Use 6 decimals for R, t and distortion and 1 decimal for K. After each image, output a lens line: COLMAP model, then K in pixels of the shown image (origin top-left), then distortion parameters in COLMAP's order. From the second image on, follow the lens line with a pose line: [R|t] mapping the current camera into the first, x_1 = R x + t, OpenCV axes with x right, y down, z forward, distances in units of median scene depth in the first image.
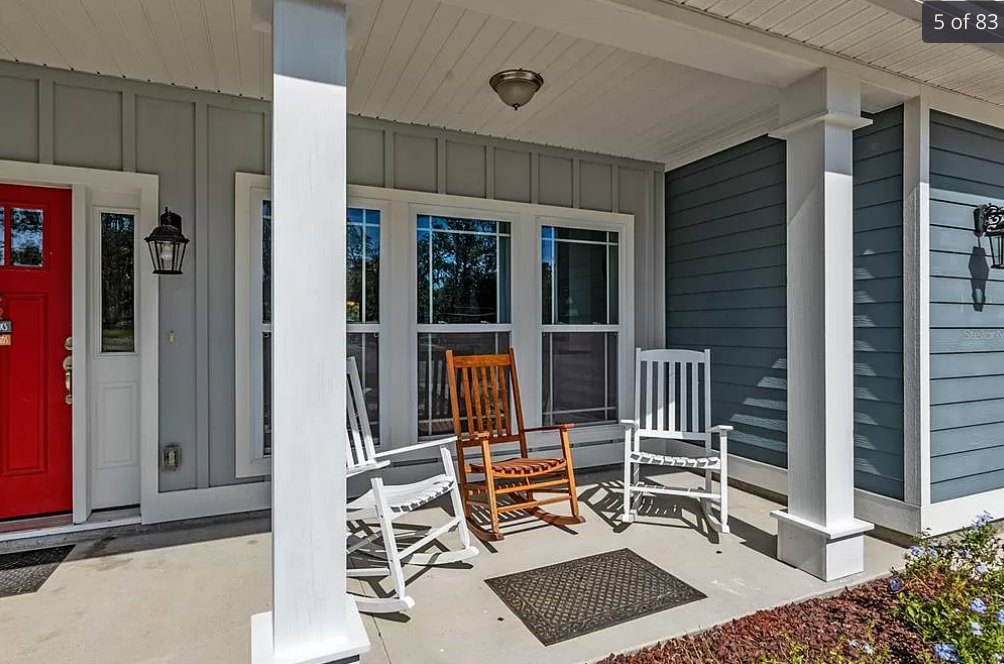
lens RADIAL K [[529.5, 0, 502.2], [0, 529.5, 321.8], [0, 0, 1]] dist [-0.001192, -0.000621]
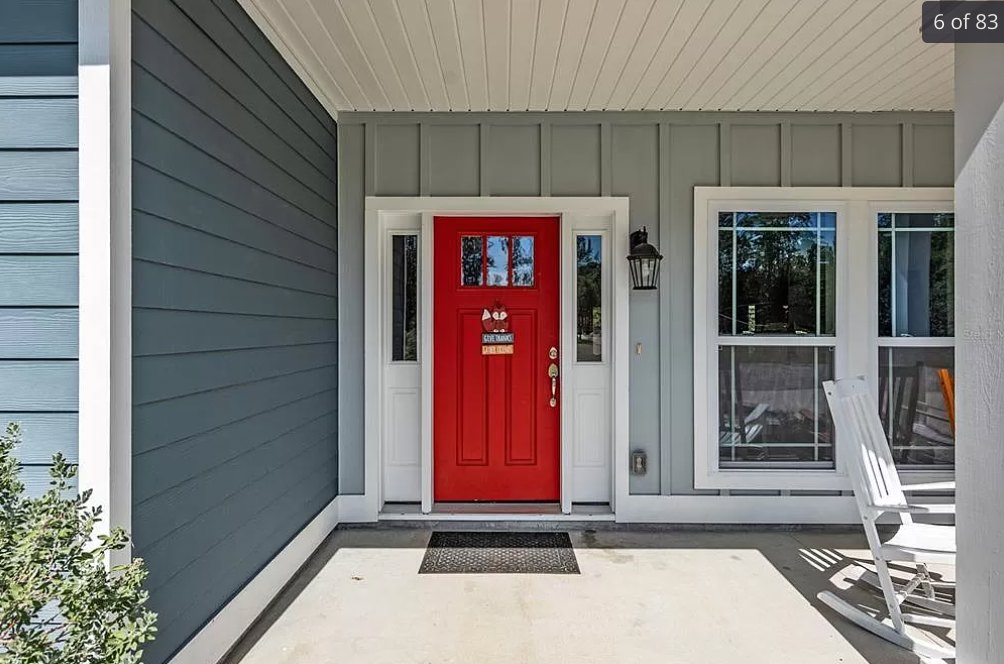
lens RADIAL K [[582.6, 0, 502.0], [0, 582.6, 332.0], [0, 0, 1]] dist [0.003753, 0.000109]
pose [[0.911465, 0.000608, -0.411377, -0.398822], [-0.001540, 0.999997, -0.001934, -0.001669], [0.411374, 0.002397, 0.911463, -0.176006]]
